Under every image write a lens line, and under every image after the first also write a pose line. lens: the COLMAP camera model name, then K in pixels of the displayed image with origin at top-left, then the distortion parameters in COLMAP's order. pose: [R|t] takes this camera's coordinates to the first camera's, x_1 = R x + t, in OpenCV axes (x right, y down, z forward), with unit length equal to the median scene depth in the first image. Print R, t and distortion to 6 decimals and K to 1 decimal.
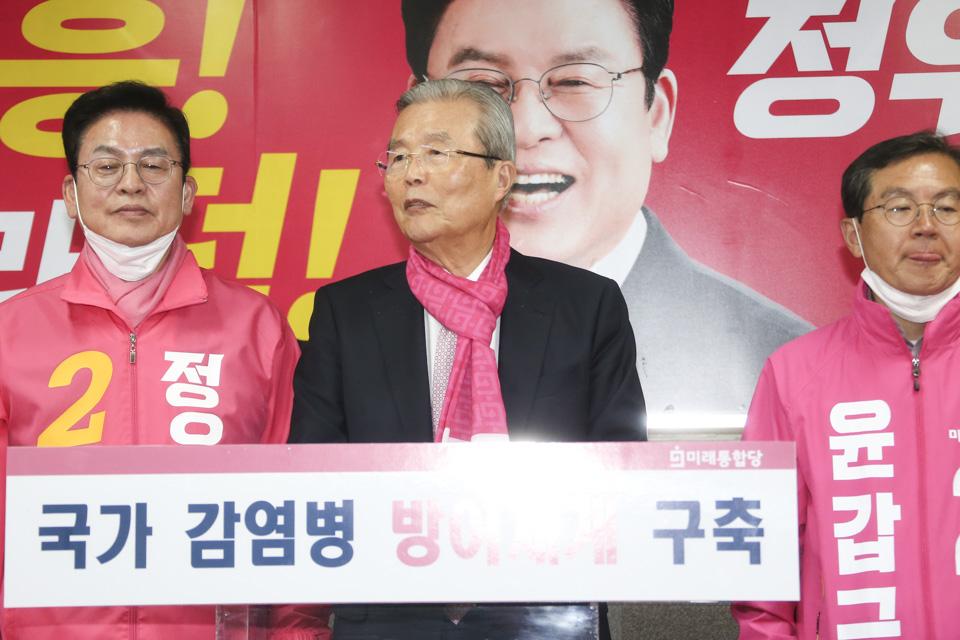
lens RADIAL K [[2601.2, 0, 459.2], [0, 2601.2, 338.7], [0, 0, 1]] dist [0.305296, 0.000000]
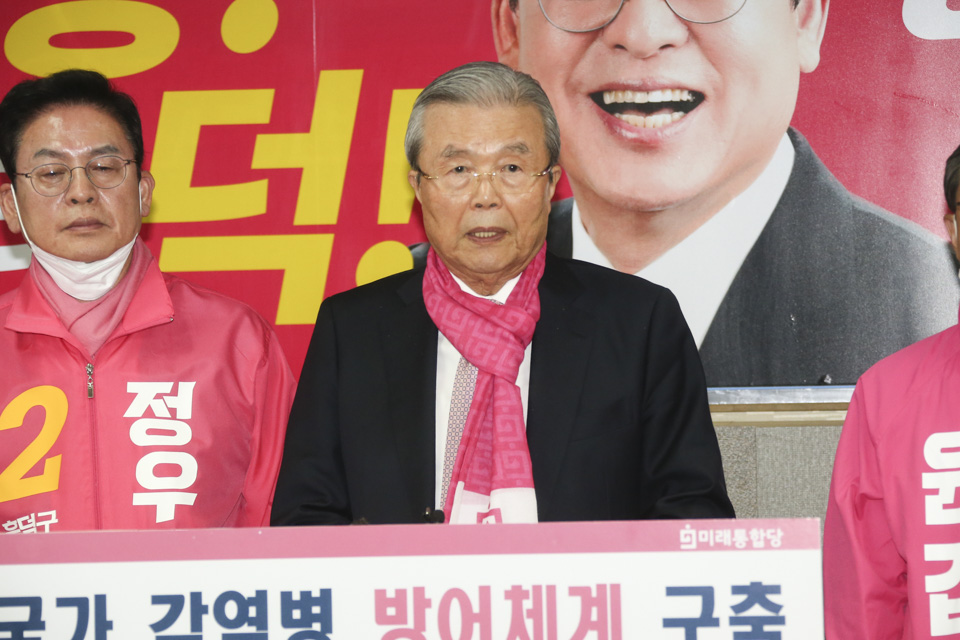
lens RADIAL K [[3913.4, 0, 477.3], [0, 3913.4, 320.7], [0, 0, 1]] dist [0.232890, 0.000000]
pose [[0.995124, -0.019890, -0.096604, 0.122745], [0.026661, 0.997238, 0.069317, -0.106107], [0.094958, -0.071554, 0.992906, -0.286708]]
